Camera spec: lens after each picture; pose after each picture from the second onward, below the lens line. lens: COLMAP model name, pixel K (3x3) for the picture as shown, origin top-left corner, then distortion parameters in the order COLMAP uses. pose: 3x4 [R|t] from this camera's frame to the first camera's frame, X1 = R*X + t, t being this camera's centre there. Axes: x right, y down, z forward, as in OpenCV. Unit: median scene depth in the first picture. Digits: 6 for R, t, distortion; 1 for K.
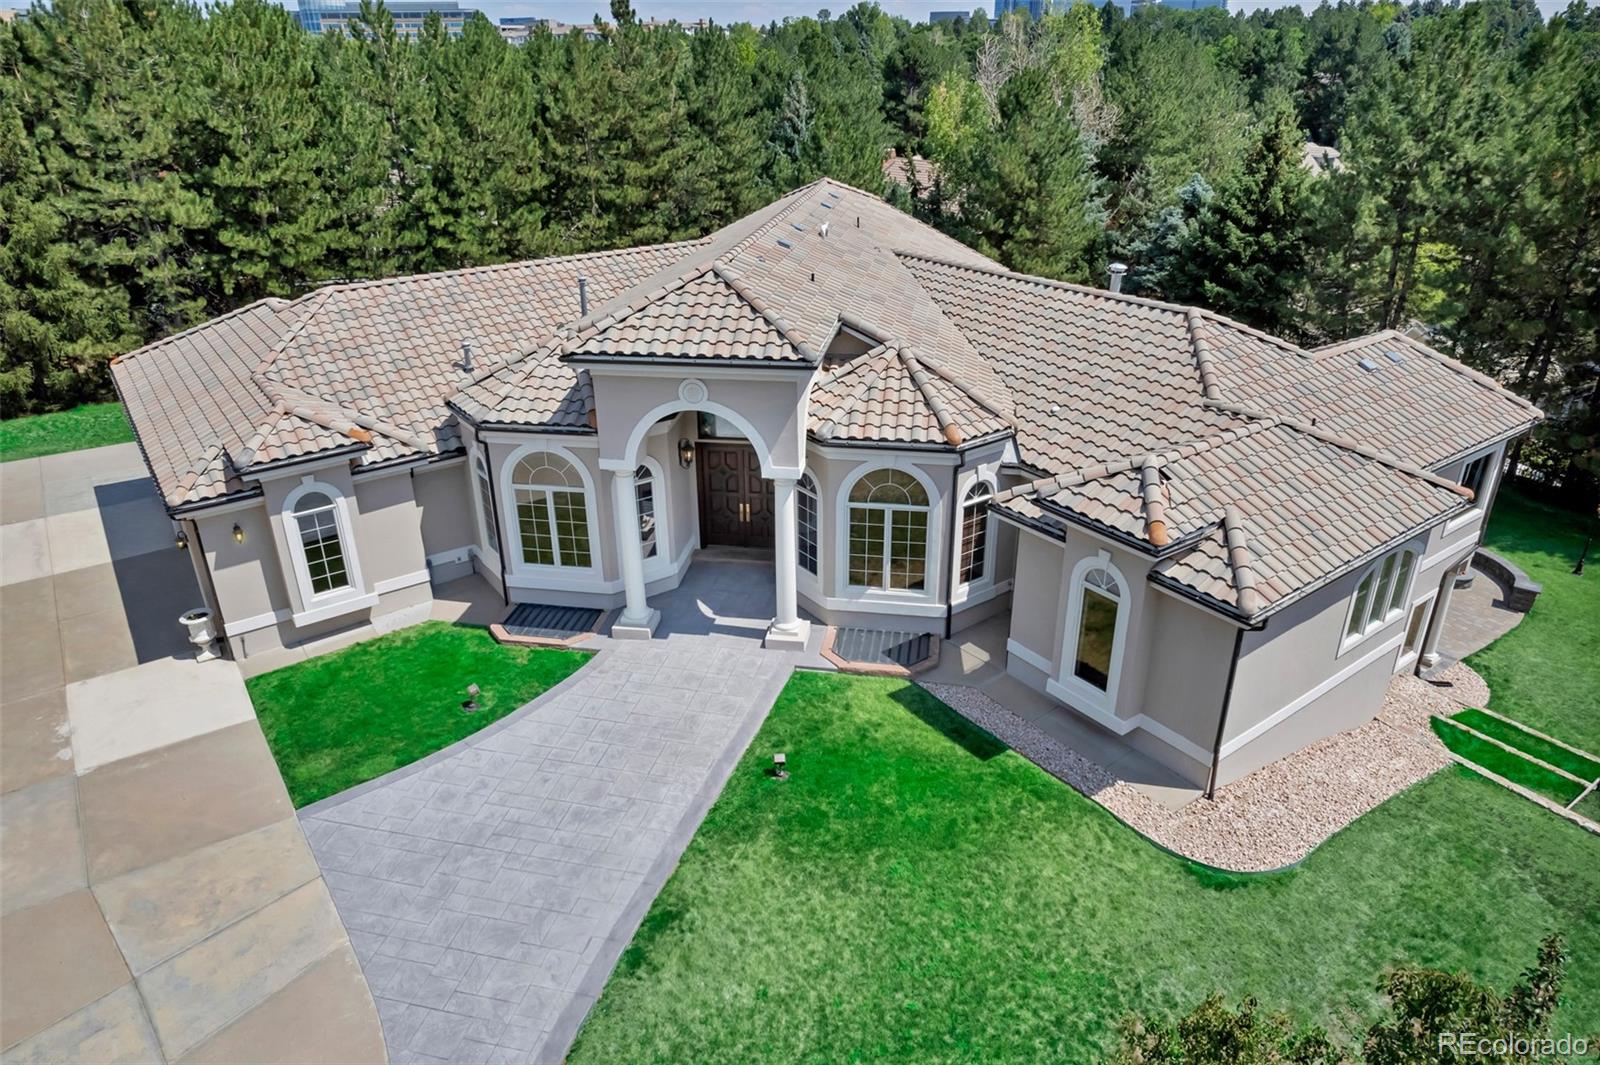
lens RADIAL K [[1027.4, 0, 800.0], [0, 1027.4, 532.5], [0, 0, 1]] dist [-0.071393, 0.067436]
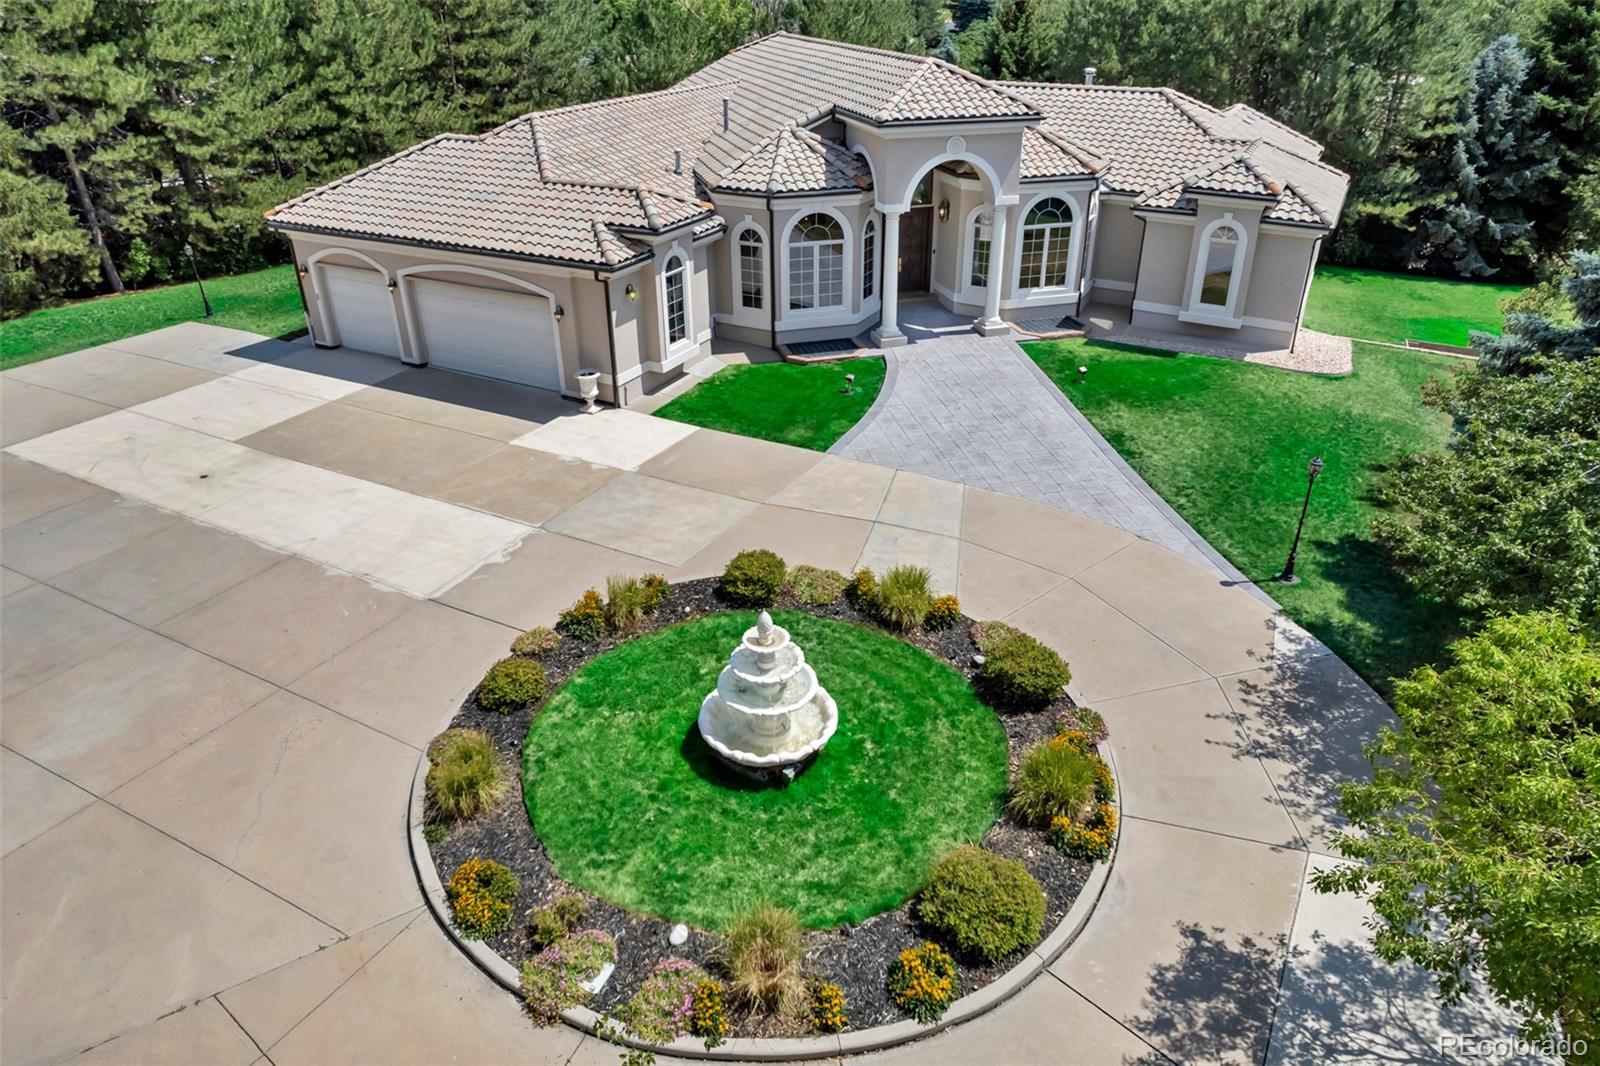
lens RADIAL K [[1027.4, 0, 800.0], [0, 1027.4, 533.0], [0, 0, 1]] dist [-0.071393, 0.067436]
pose [[0.900581, -0.208541, 0.381397, -0.870275], [0.182799, 0.977743, 0.102974, 0.187521], [-0.394383, -0.023017, 0.918658, -0.211563]]
